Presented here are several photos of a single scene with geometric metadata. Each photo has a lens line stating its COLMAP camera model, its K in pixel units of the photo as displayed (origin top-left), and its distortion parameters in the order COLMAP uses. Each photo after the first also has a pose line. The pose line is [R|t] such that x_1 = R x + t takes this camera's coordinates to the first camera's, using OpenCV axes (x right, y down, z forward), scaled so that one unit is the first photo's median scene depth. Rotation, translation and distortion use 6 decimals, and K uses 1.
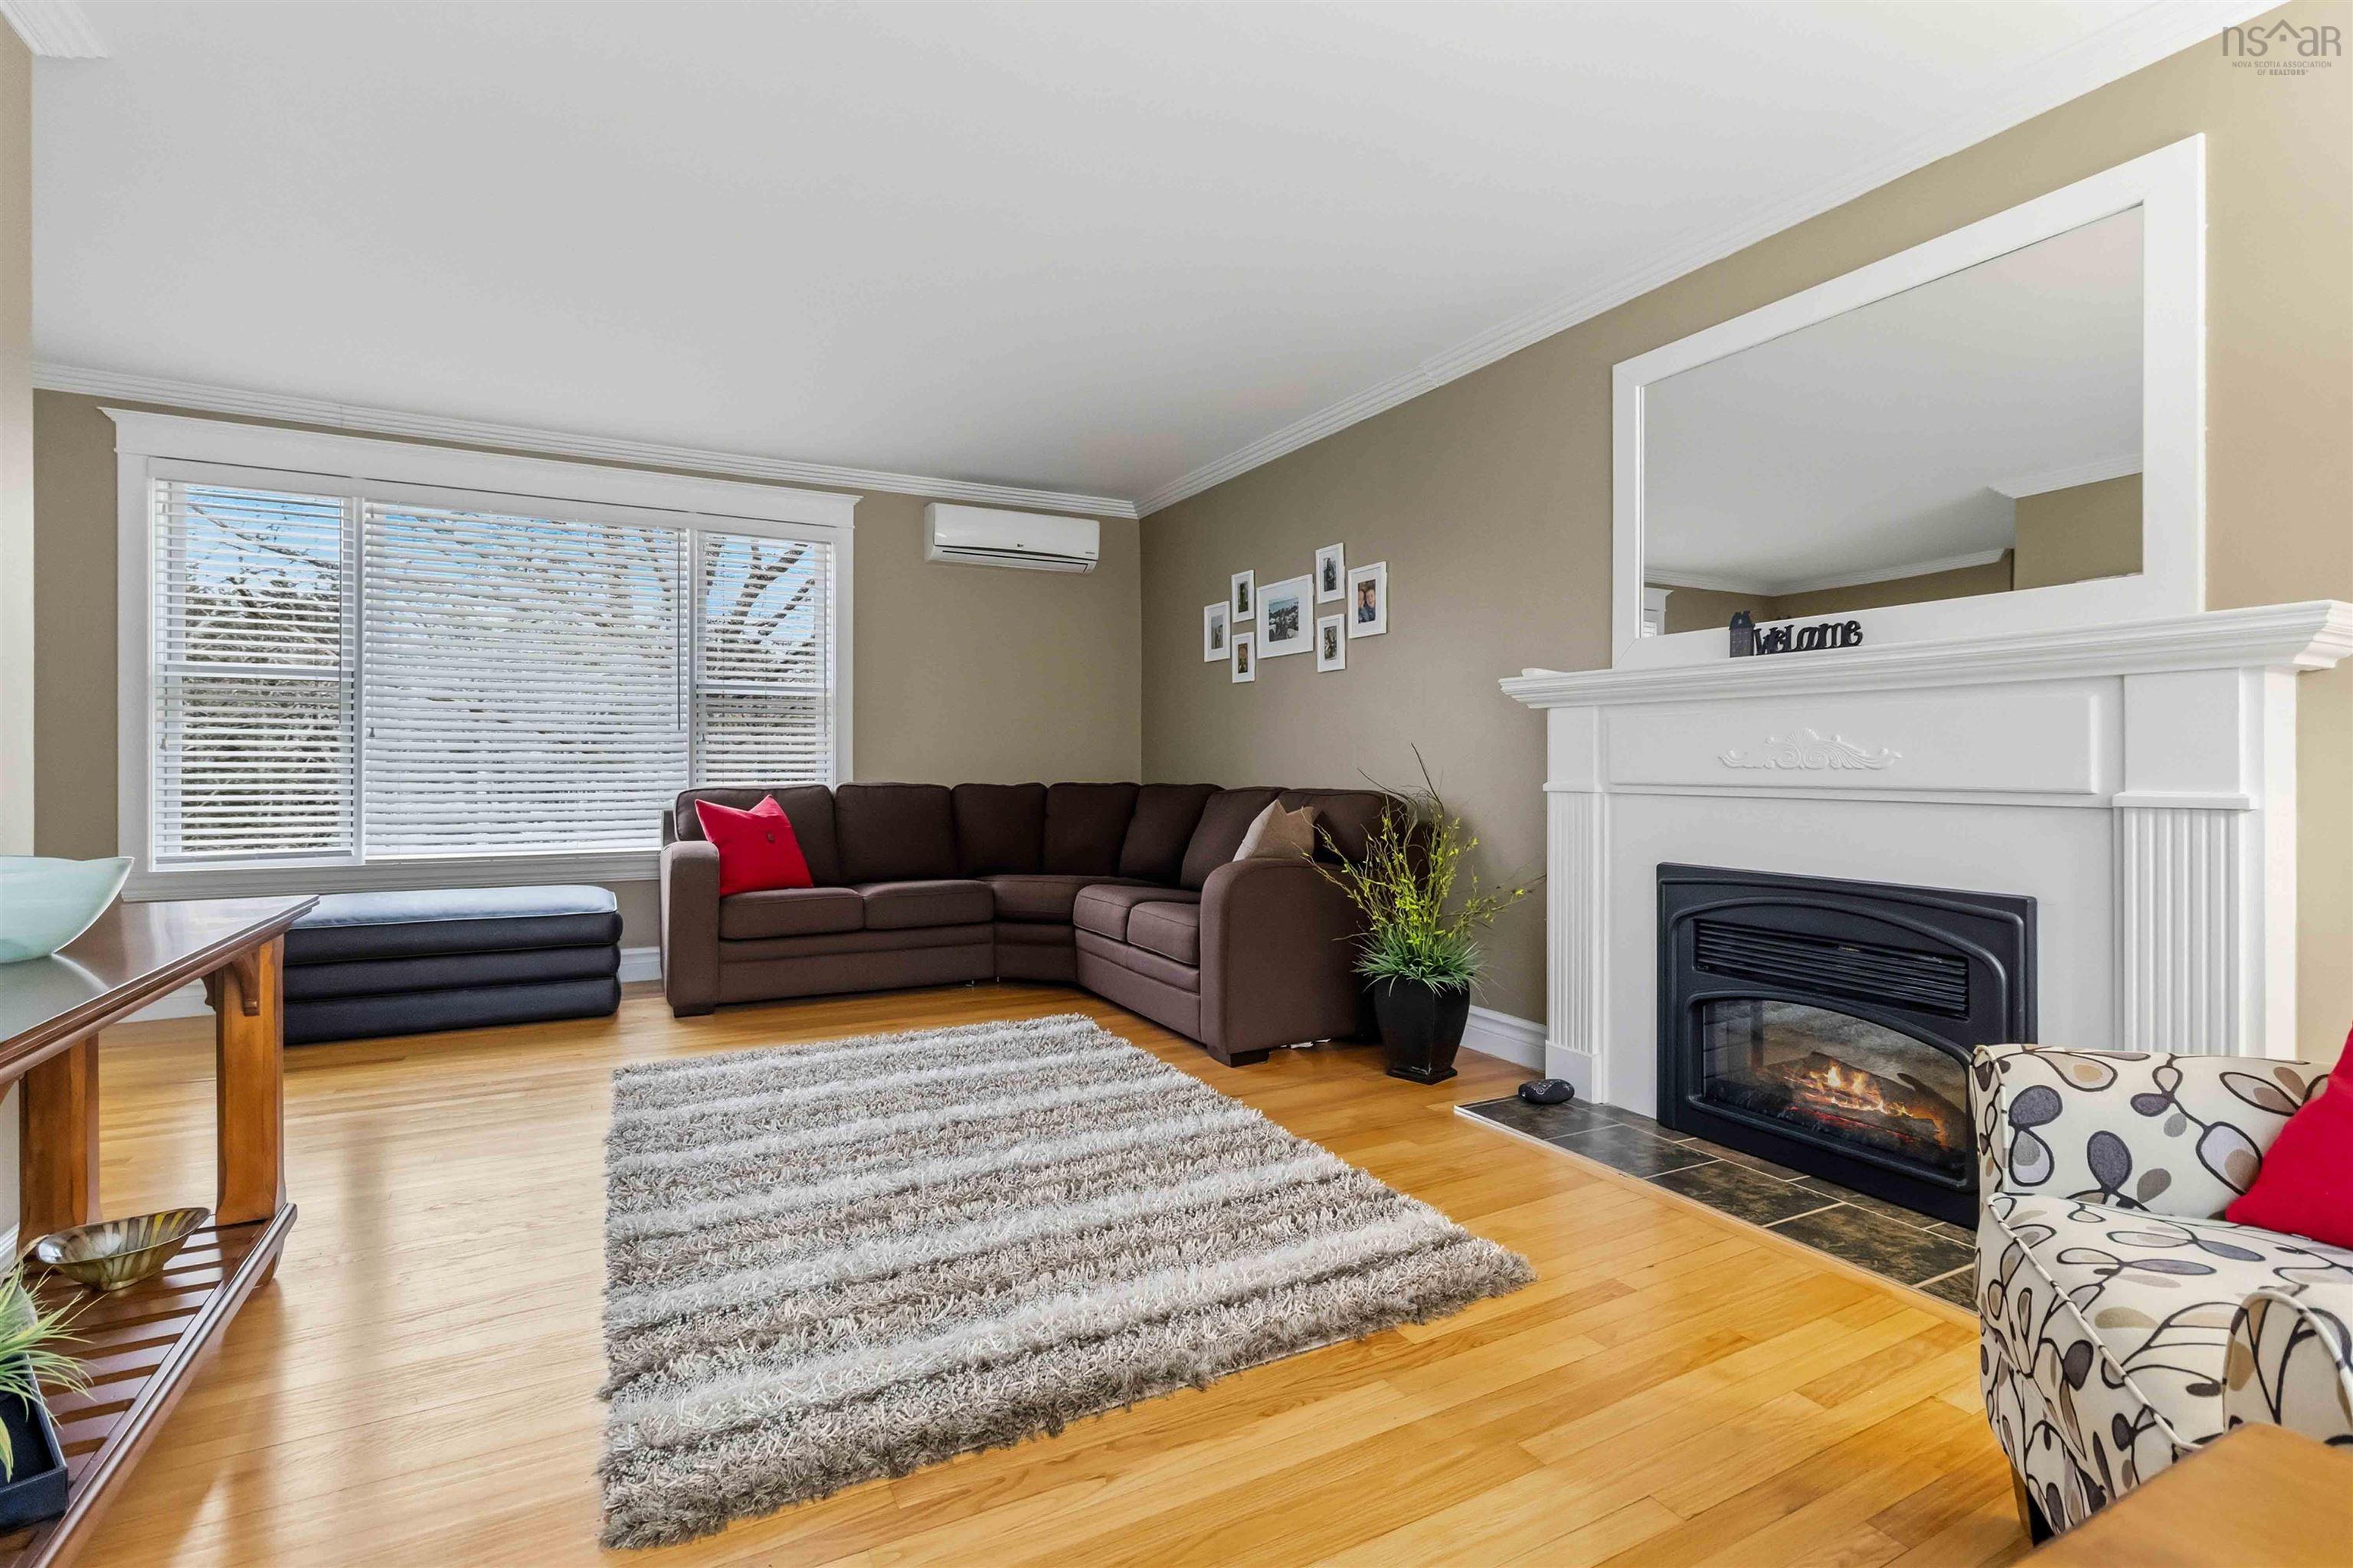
lens RADIAL K [[1092.3, 0, 1196.1], [0, 1092.3, 771.2], [0, 0, 1]] dist [-0.000478, -0.000228]
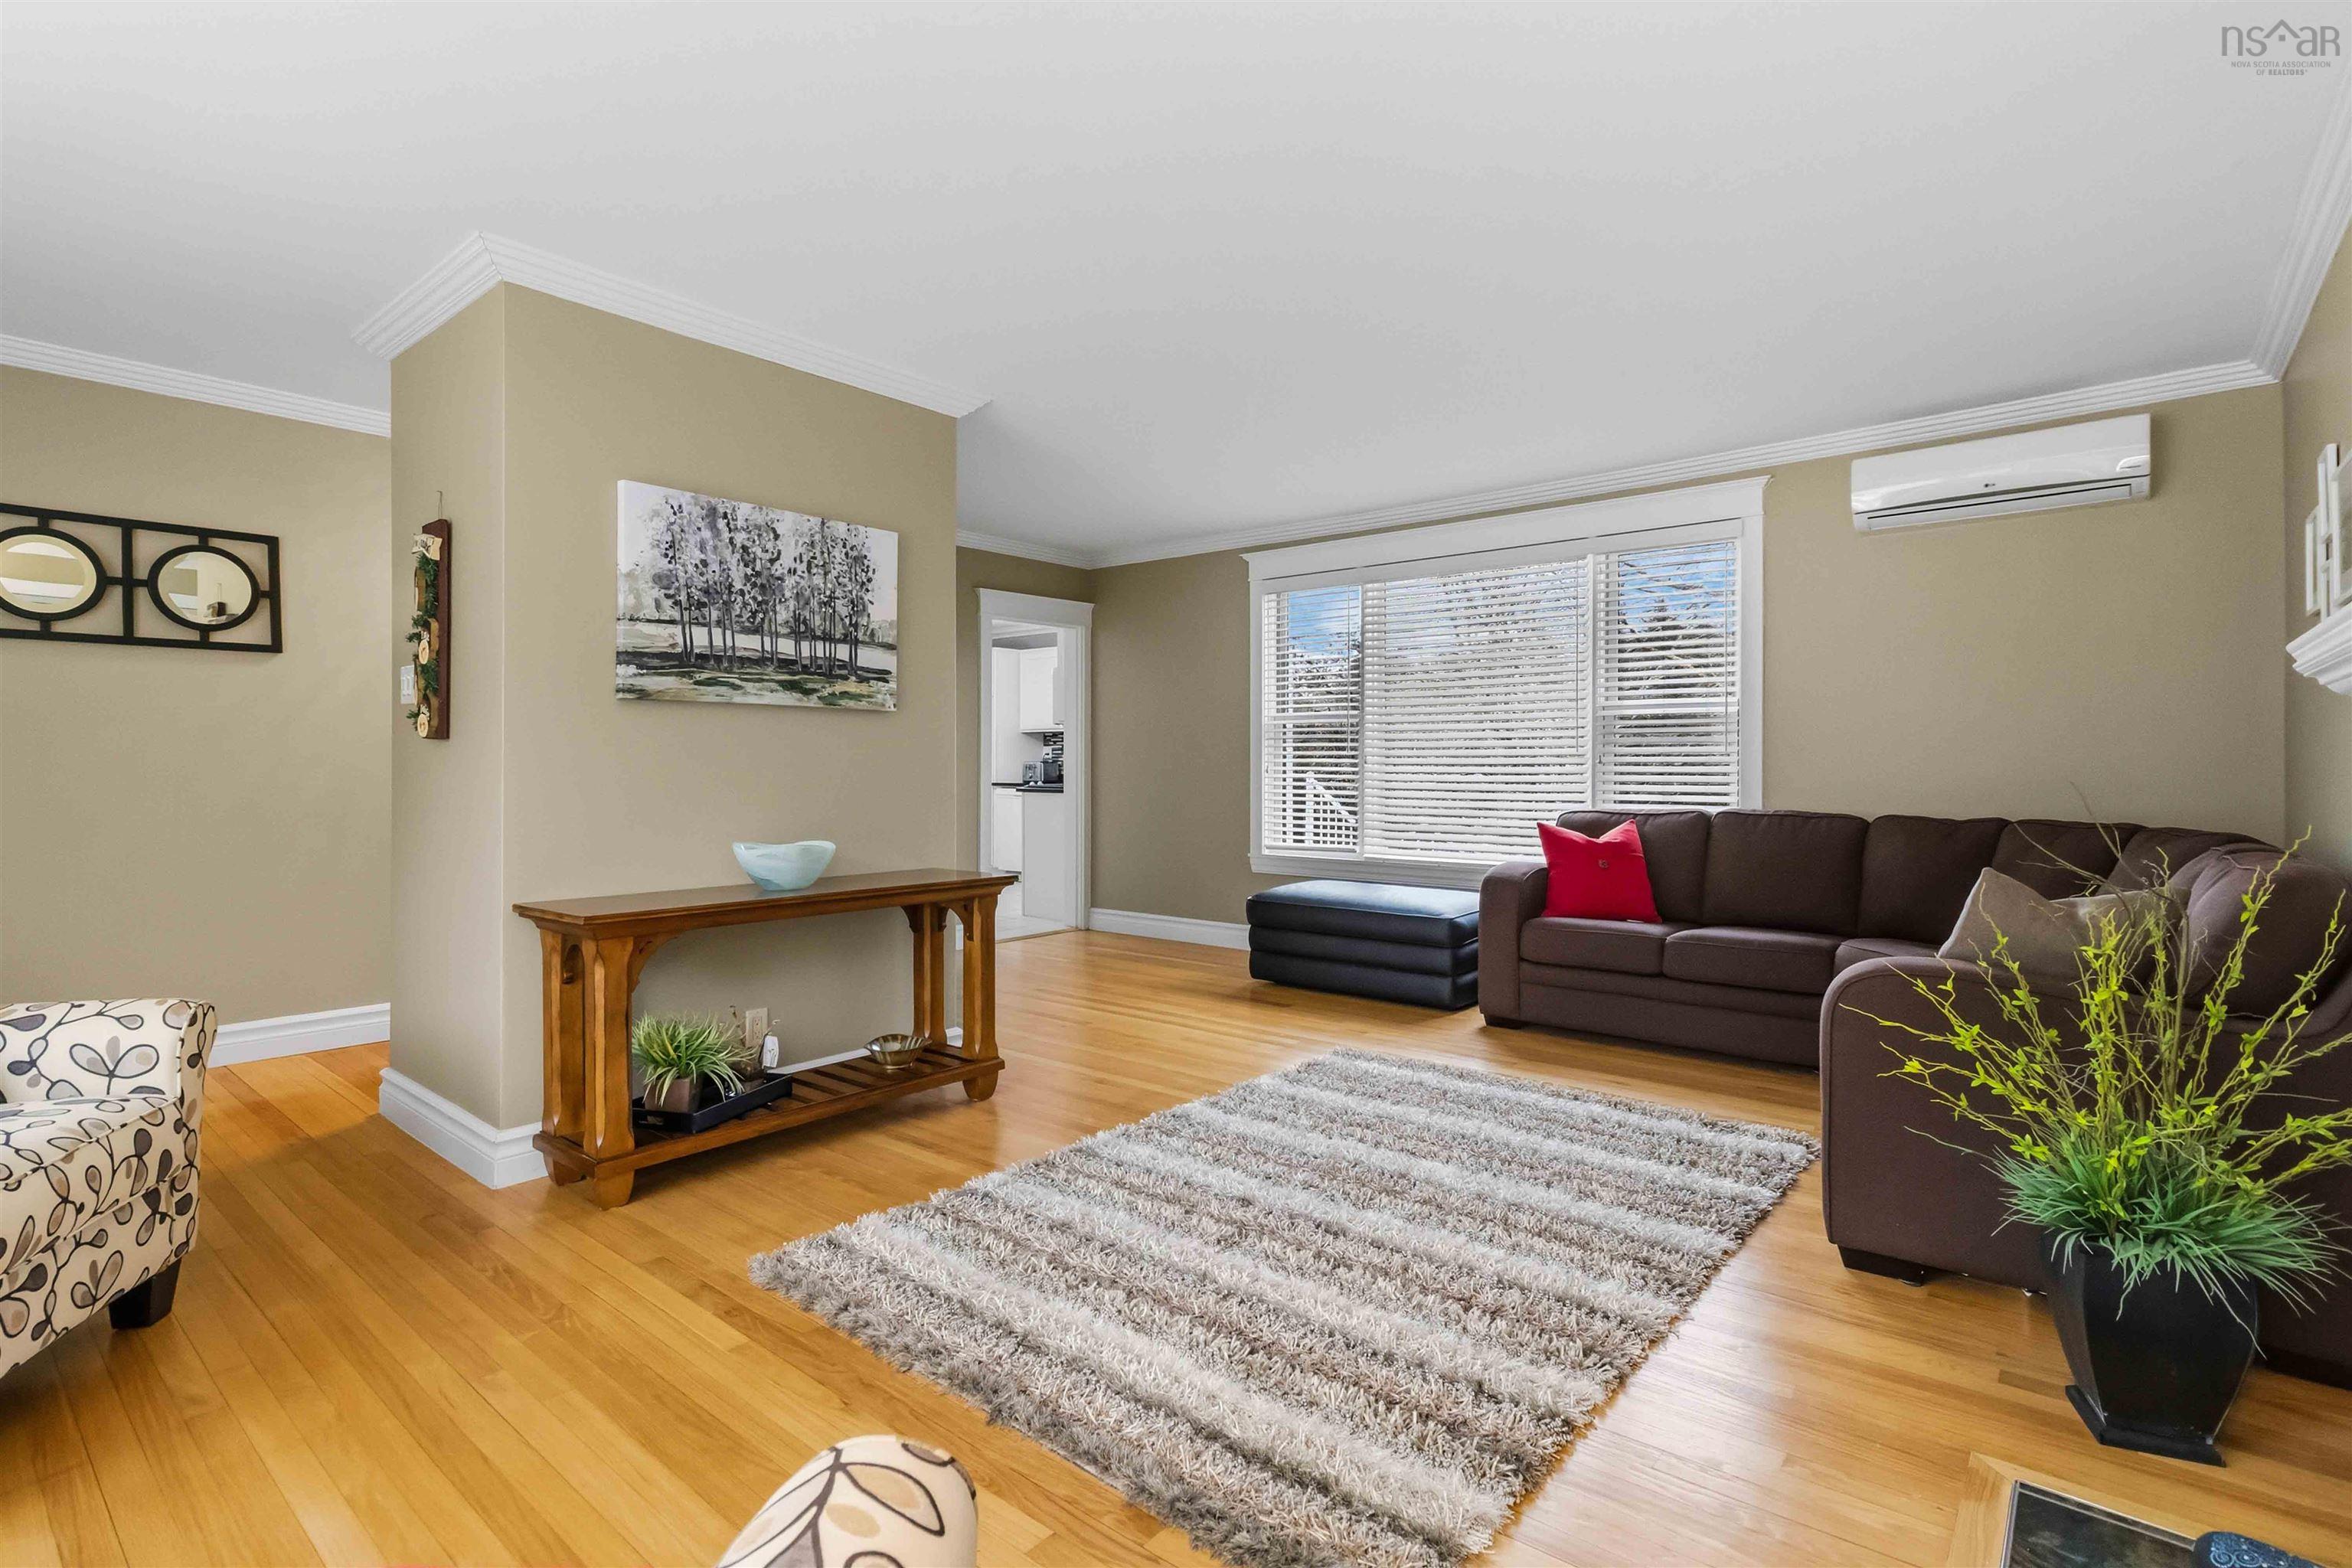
lens RADIAL K [[1110.5, 0, 1176.0], [0, 1110.5, 784.0], [0, 0, 1]] dist [0.002113, 0.000290]
pose [[0.367284, 0.013636, -0.930009, 0.578840], [-0.004722, 0.999907, 0.012796, -0.032746], [0.930097, -0.000308, 0.367314, 0.428157]]
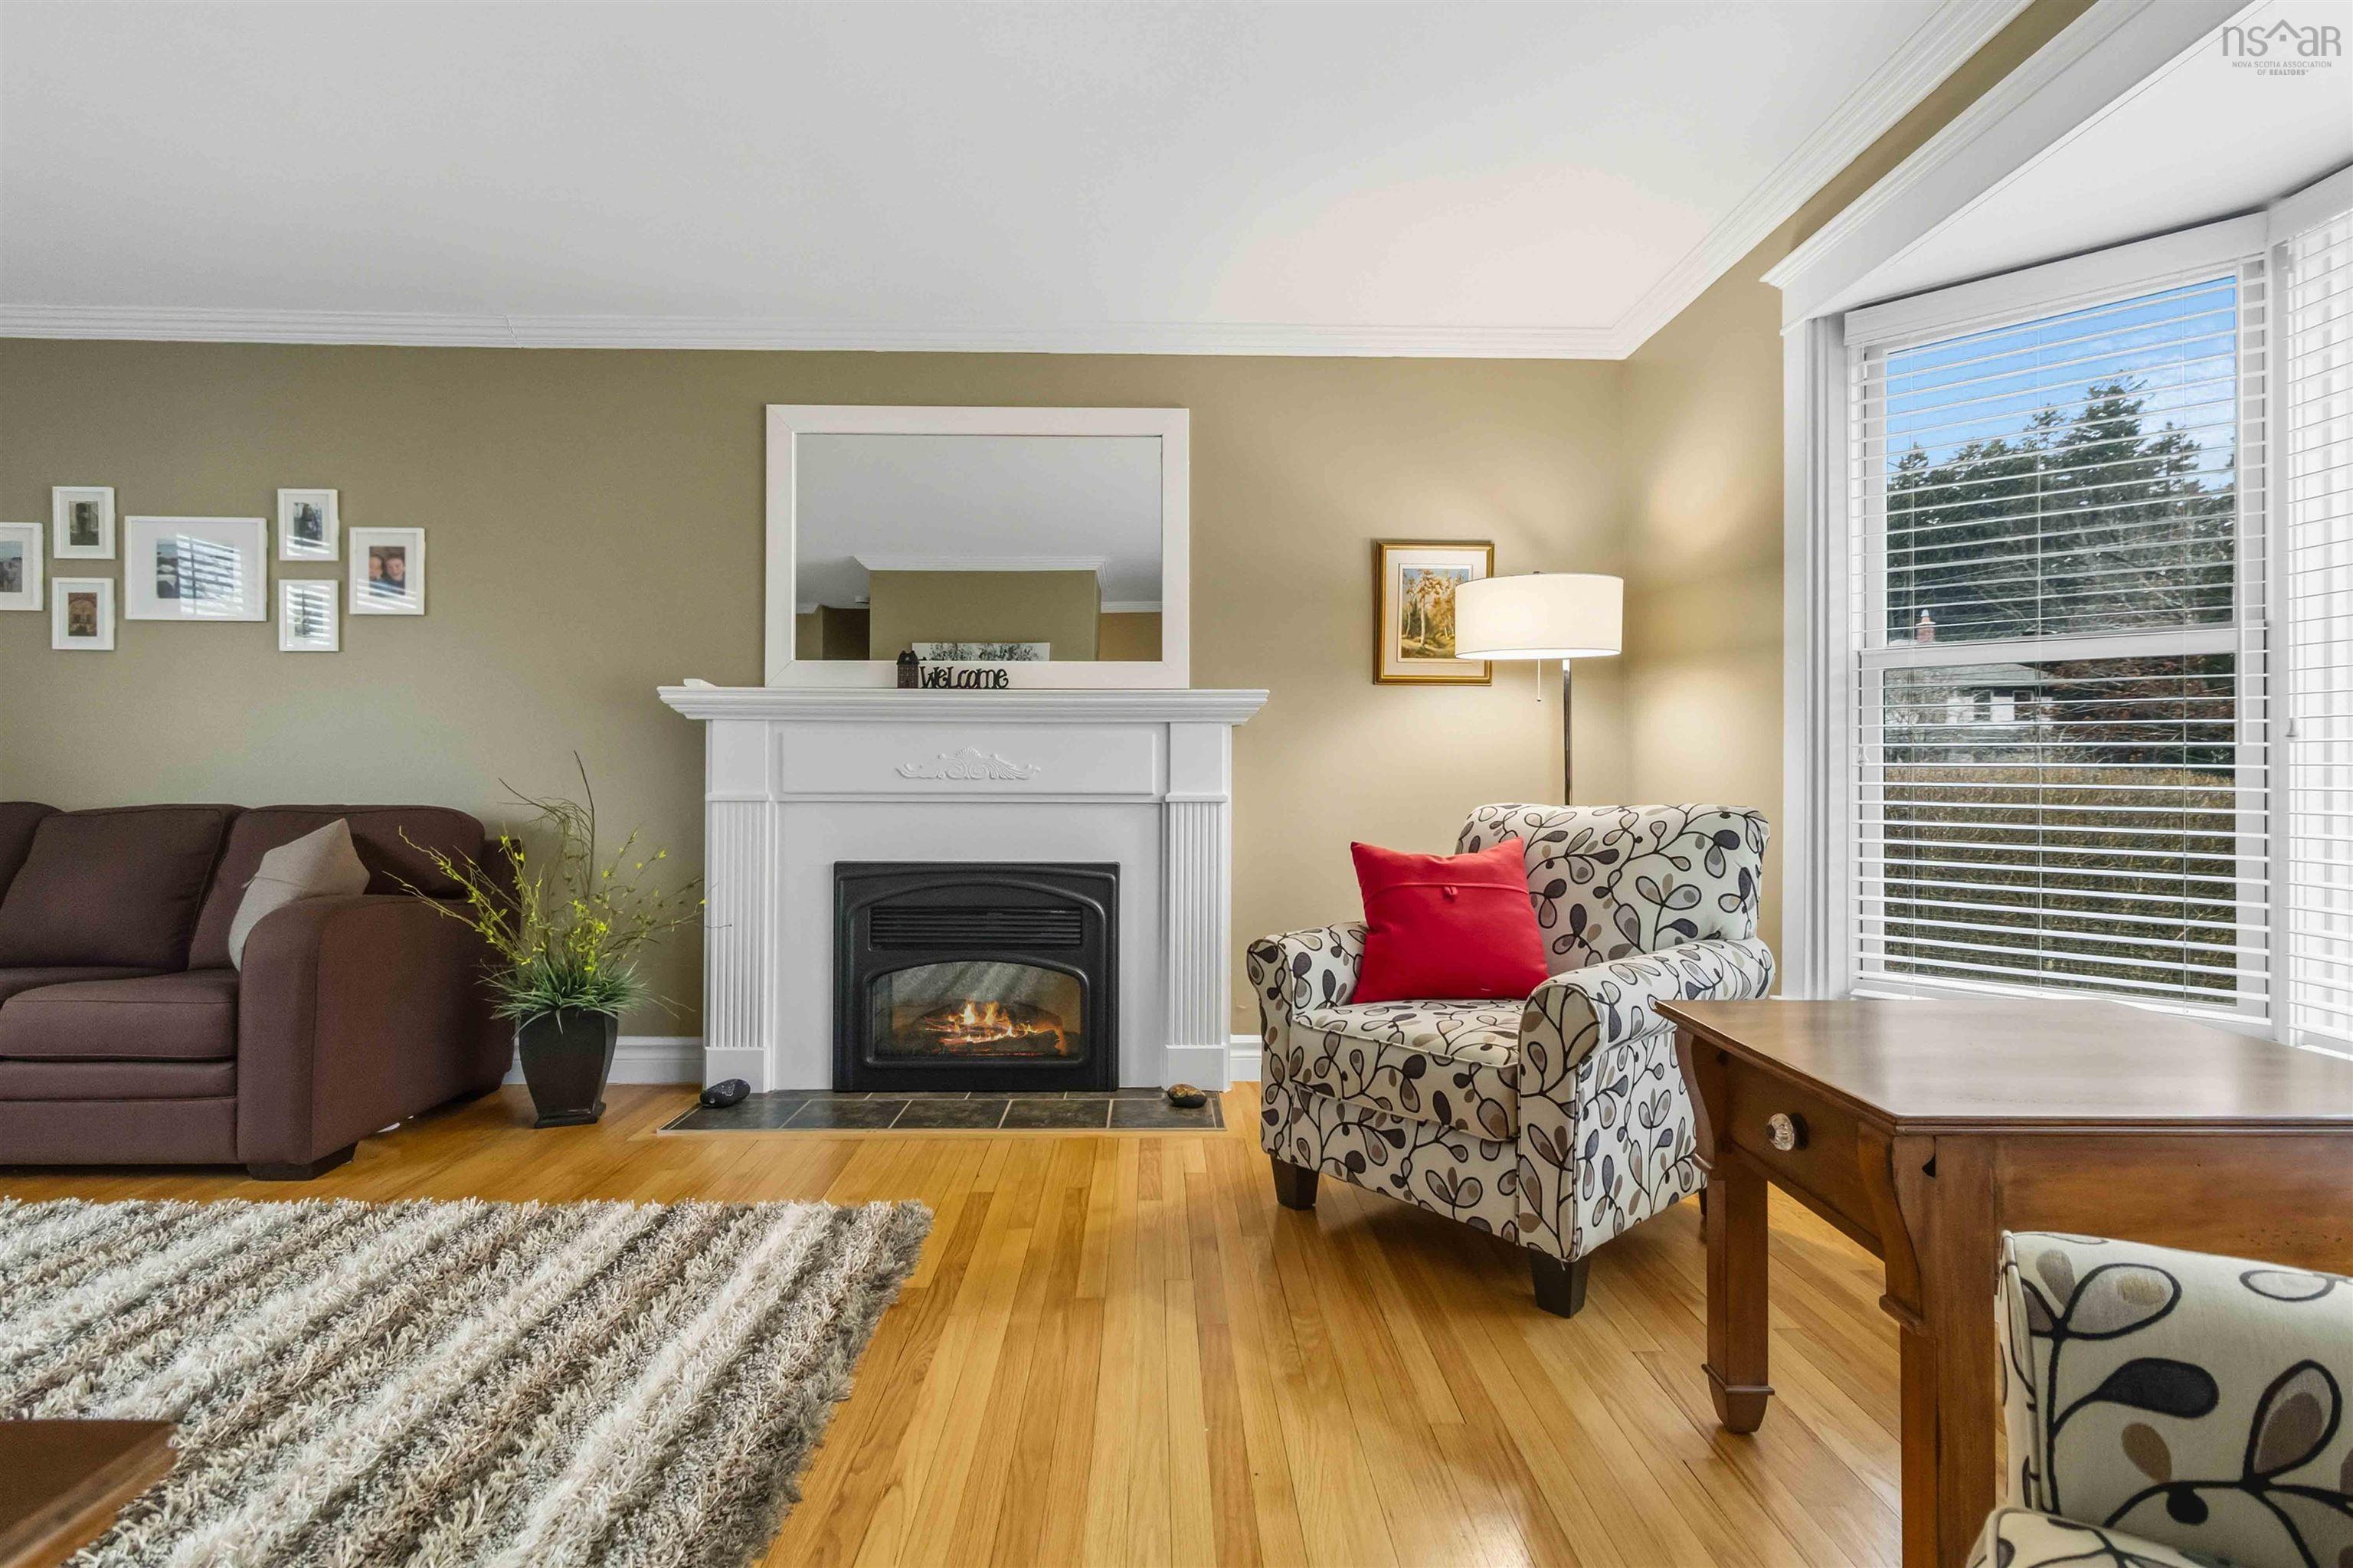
lens RADIAL K [[1111.0, 0, 1176.5], [0, 1111.0, 784.0], [0, 0, 1]] dist [0.002113, 0.000290]
pose [[0.458191, -0.001918, 0.888852, -0.419052], [0.002024, 0.999997, 0.001114, 0.001784], [-0.888851, 0.001289, 0.458194, 0.144478]]
